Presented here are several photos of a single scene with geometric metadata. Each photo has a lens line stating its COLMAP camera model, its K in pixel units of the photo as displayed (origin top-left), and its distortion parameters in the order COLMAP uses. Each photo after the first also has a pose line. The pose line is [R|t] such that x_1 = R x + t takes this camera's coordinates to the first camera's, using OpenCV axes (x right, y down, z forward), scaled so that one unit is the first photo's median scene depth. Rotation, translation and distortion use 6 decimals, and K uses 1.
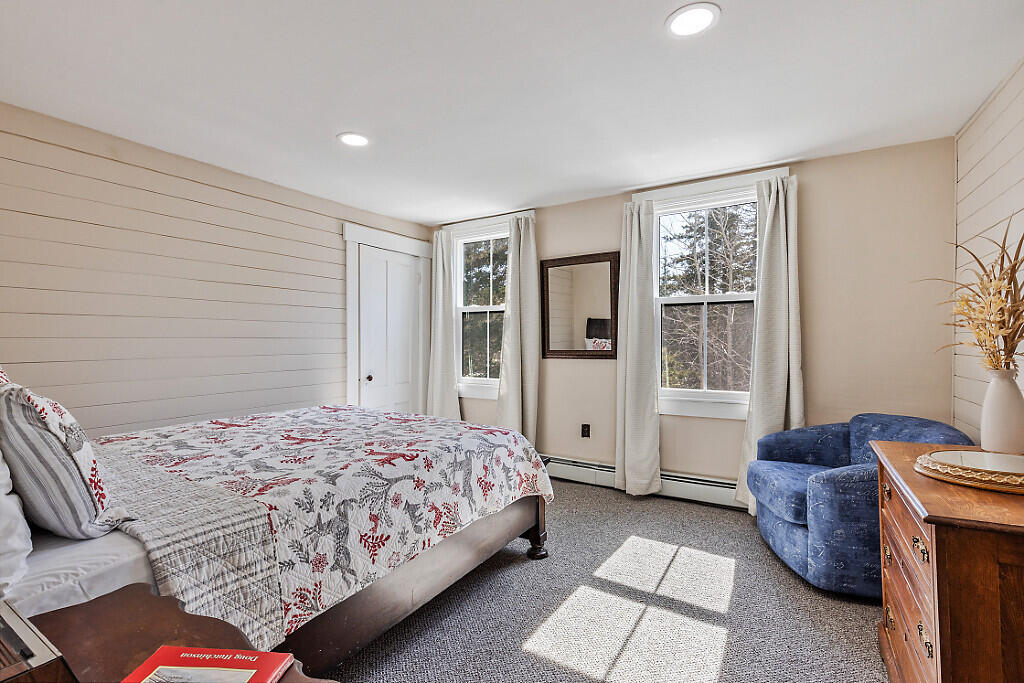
lens RADIAL K [[467.8, 0, 509.2], [0, 467.8, 339.5], [0, 0, 1]] dist [0.004369, -0.001113]
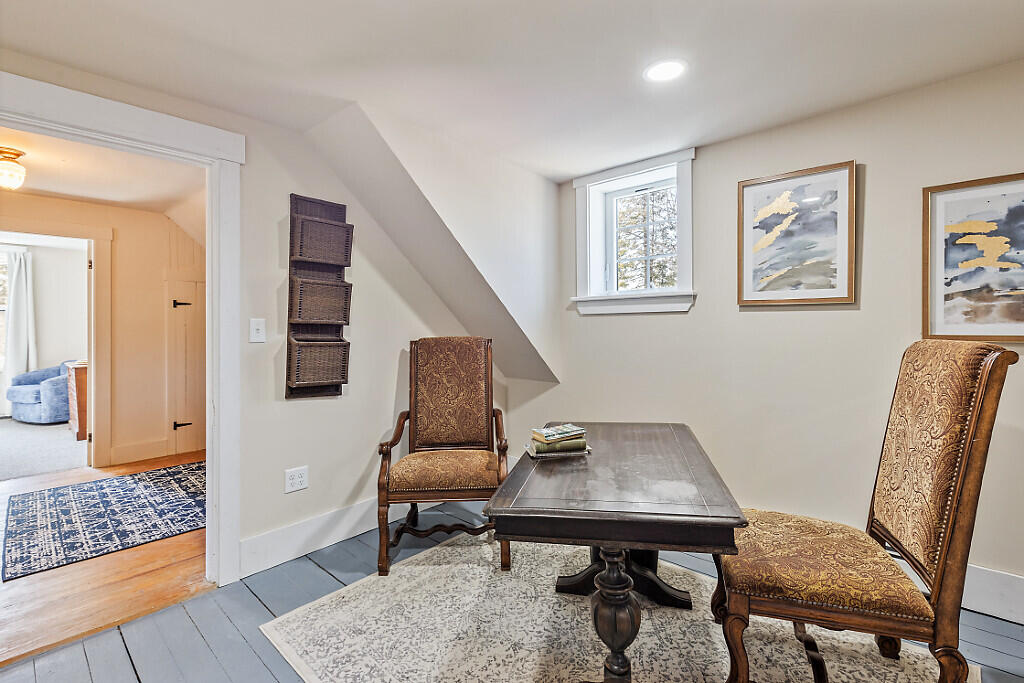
lens RADIAL K [[467.8, 0, 507.2], [0, 467.8, 336.3], [0, 0, 1]] dist [0.004369, -0.001113]
pose [[0.197025, -0.008995, 0.980357, -1.105384], [0.001059, 0.999959, 0.008962, 0.010504], [-0.980398, -0.000727, 0.197026, -1.612762]]
